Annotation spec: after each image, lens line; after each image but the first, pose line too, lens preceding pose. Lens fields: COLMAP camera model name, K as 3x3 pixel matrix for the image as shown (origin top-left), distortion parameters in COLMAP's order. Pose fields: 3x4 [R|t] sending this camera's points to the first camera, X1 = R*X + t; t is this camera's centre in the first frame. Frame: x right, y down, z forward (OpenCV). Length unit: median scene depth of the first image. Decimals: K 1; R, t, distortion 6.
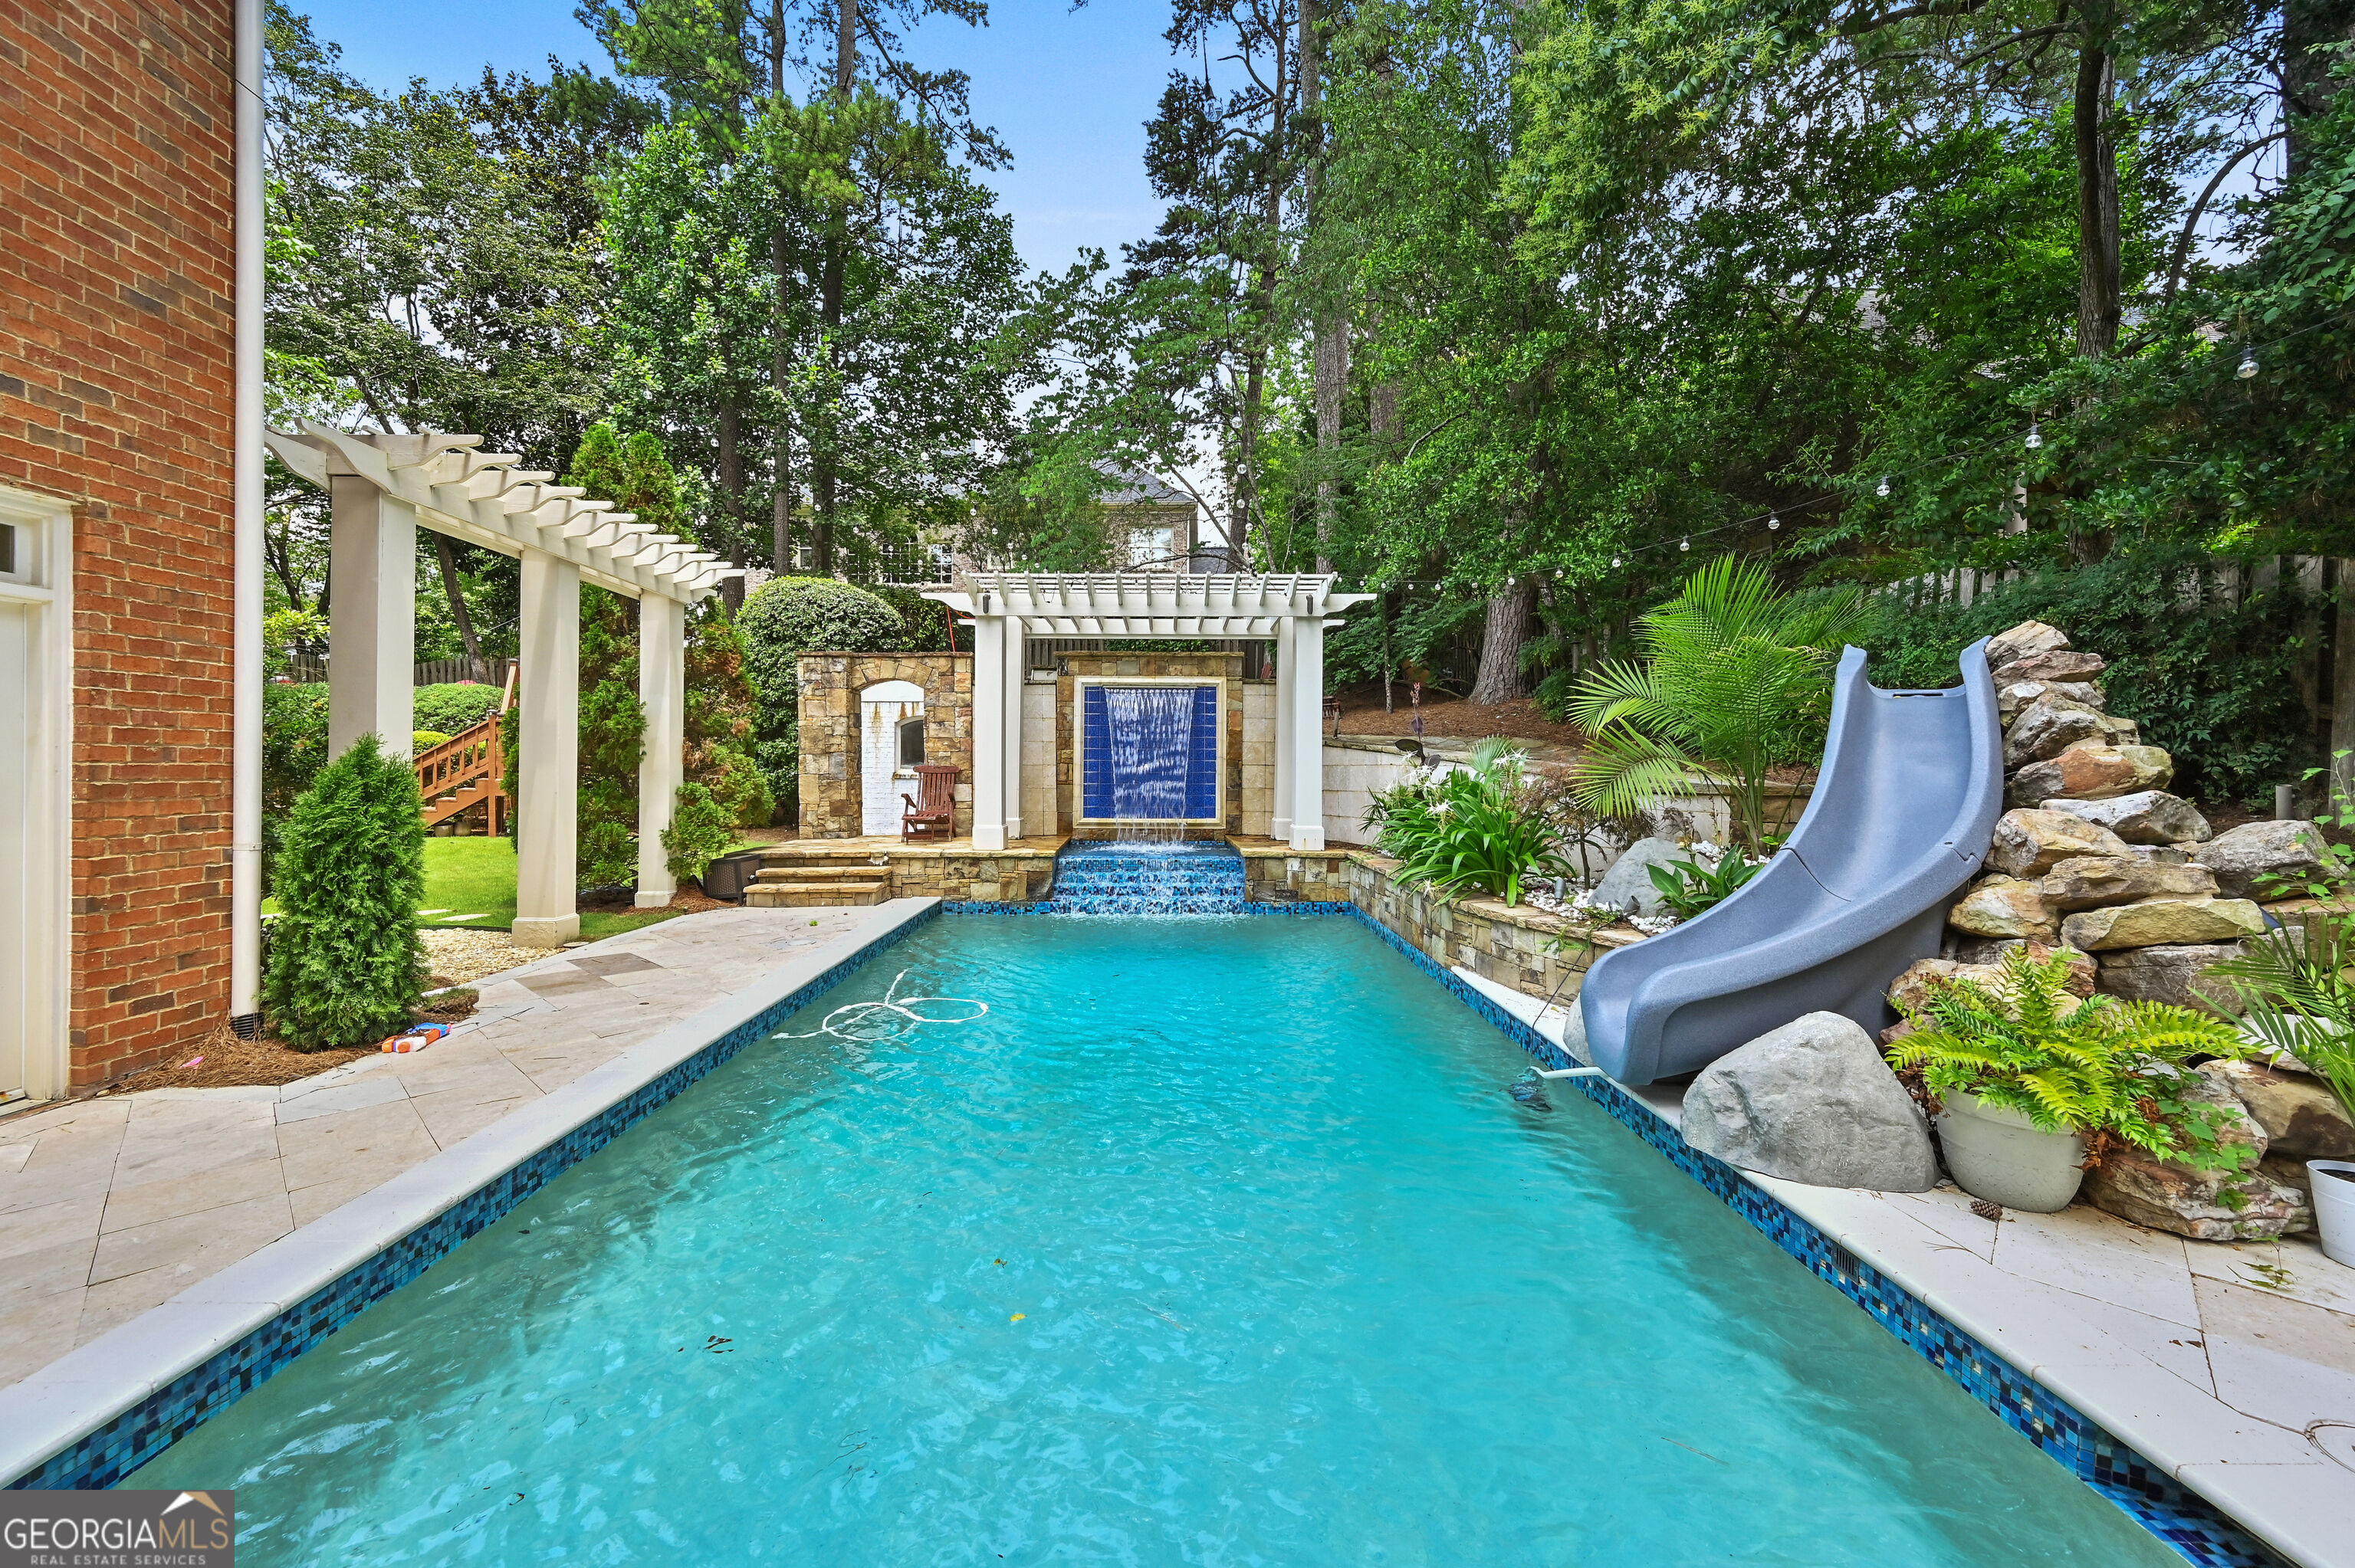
lens RADIAL K [[937.0, 0, 1177.8], [0, 937.0, 763.2], [0, 0, 1]] dist [-0.002060, 0.000889]
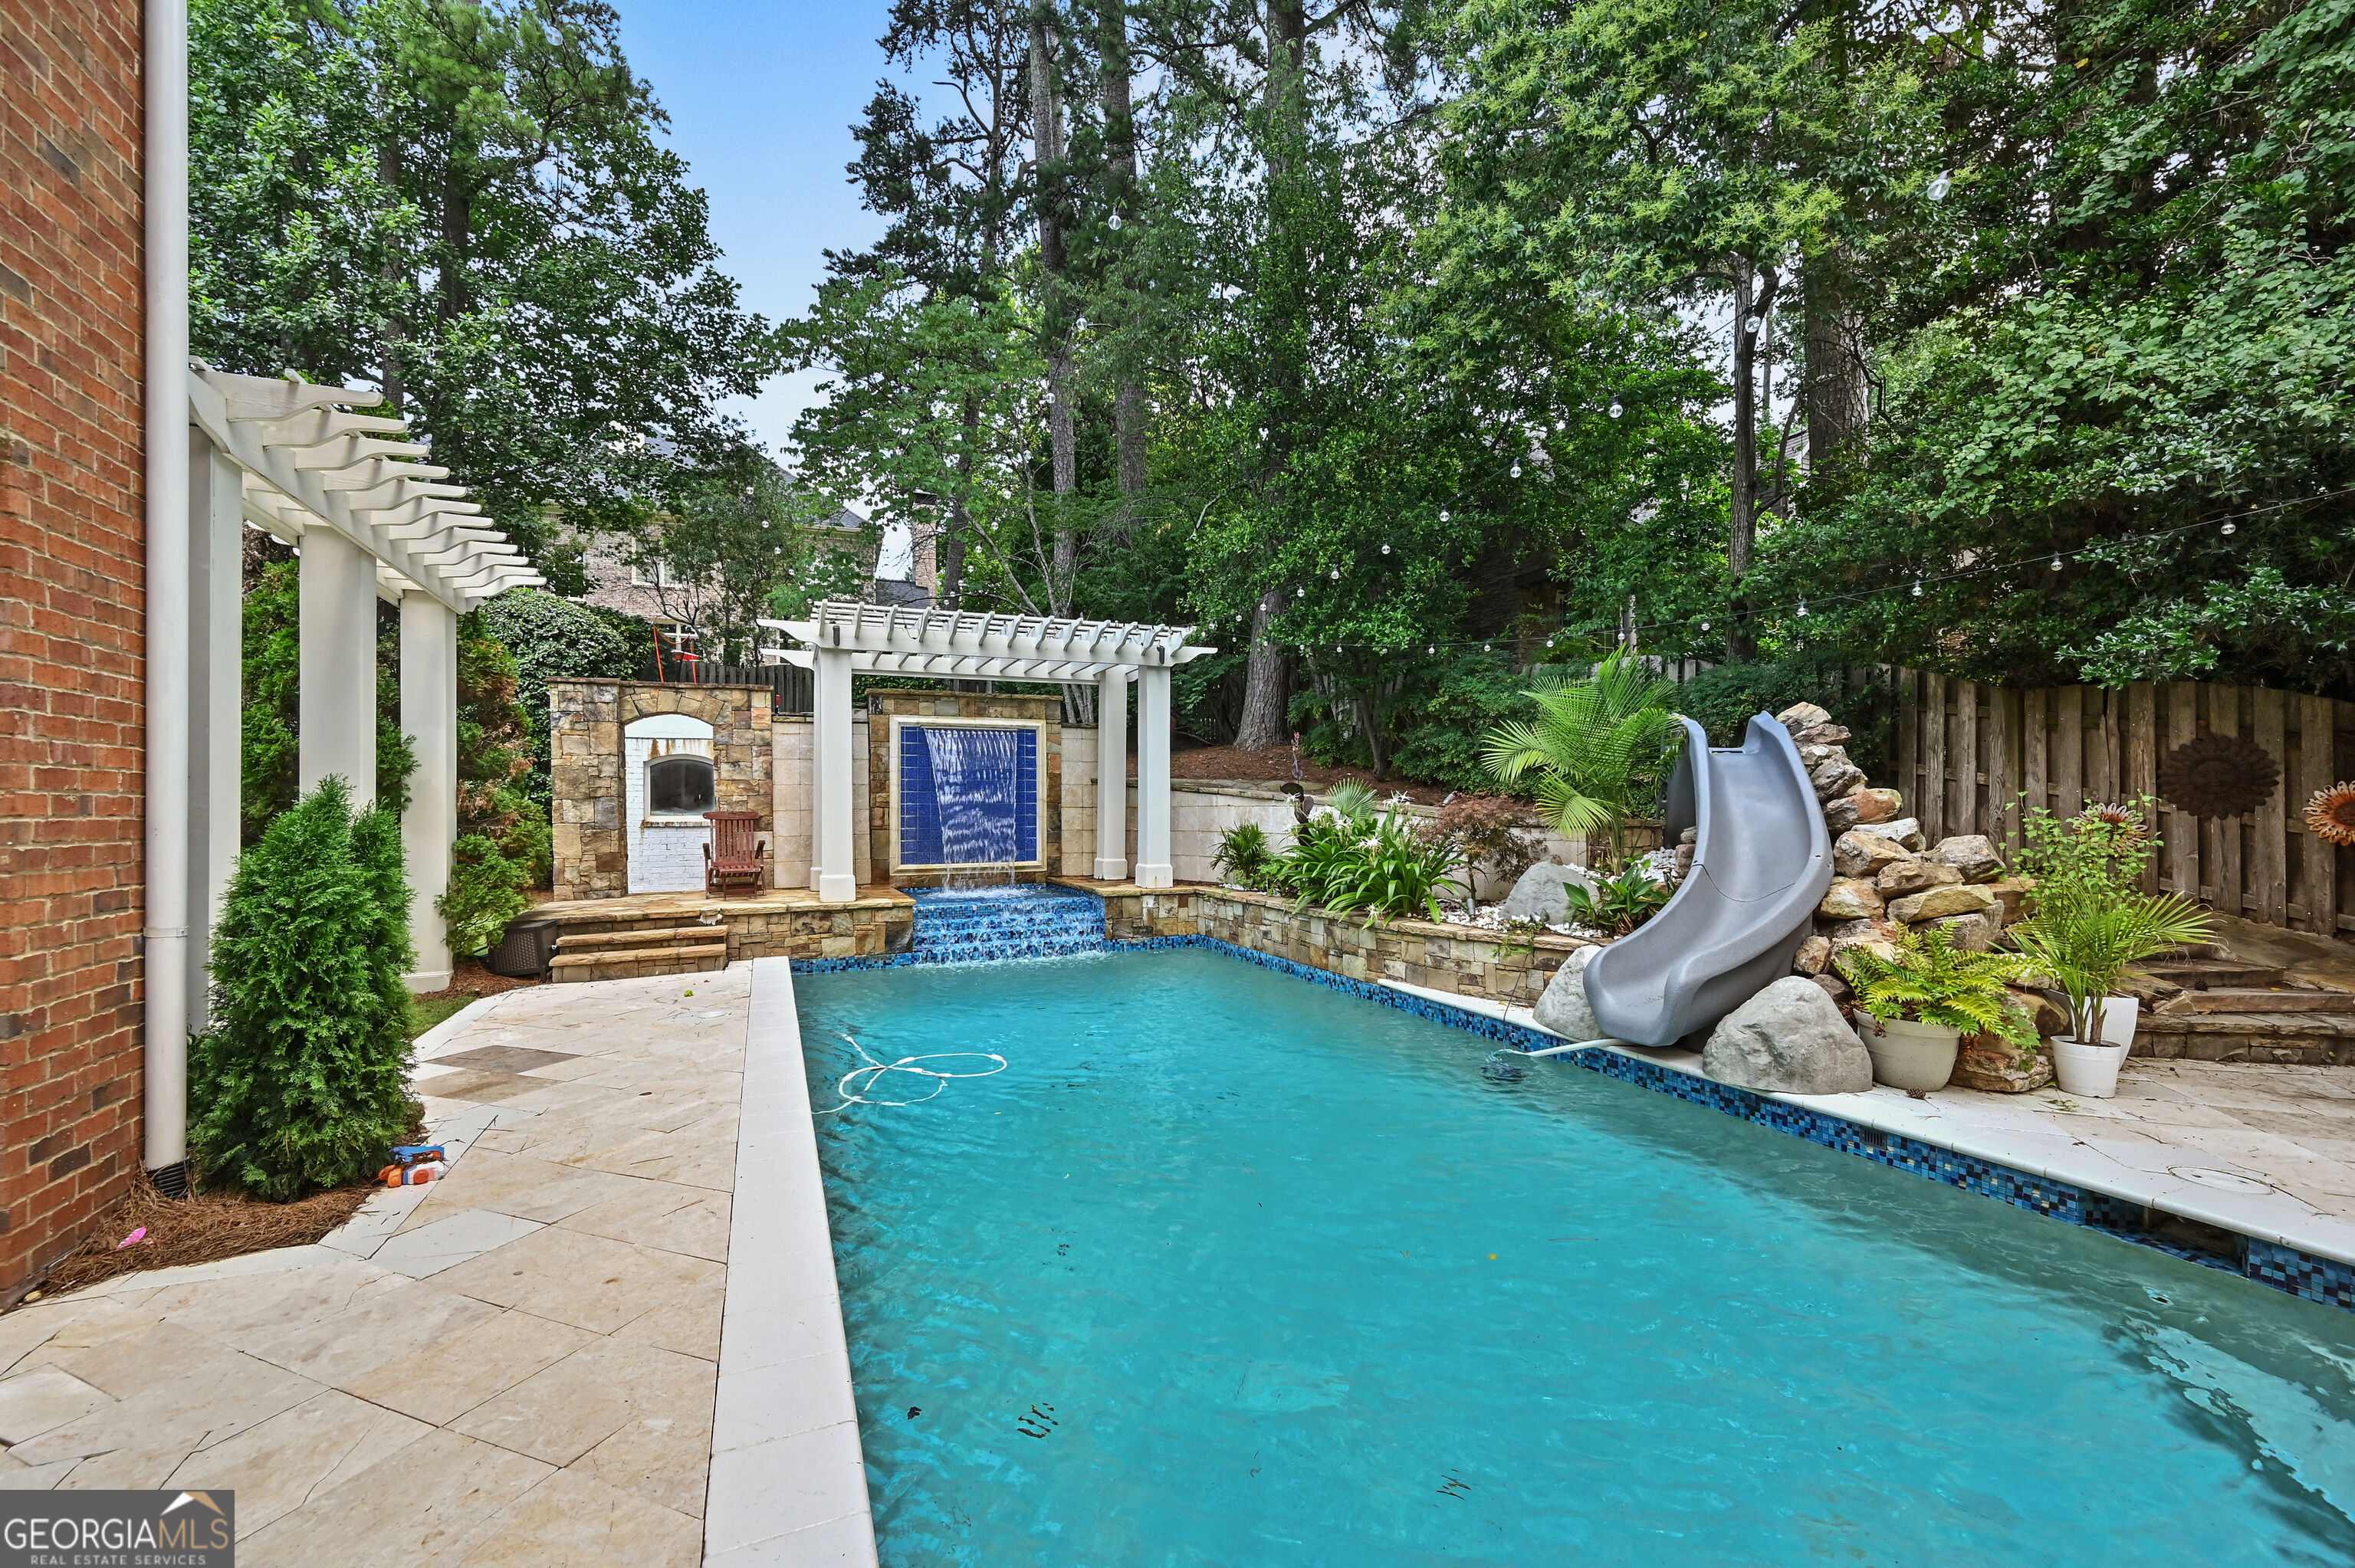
lens RADIAL K [[937.0, 0, 1189.8], [0, 937.0, 800.7], [0, 0, 1]] dist [-0.002060, 0.000889]
pose [[0.923315, -0.006513, 0.383988, -0.241451], [0.008266, 0.999962, -0.002915, -0.001771], [-0.383954, 0.005866, 0.923334, 0.012337]]
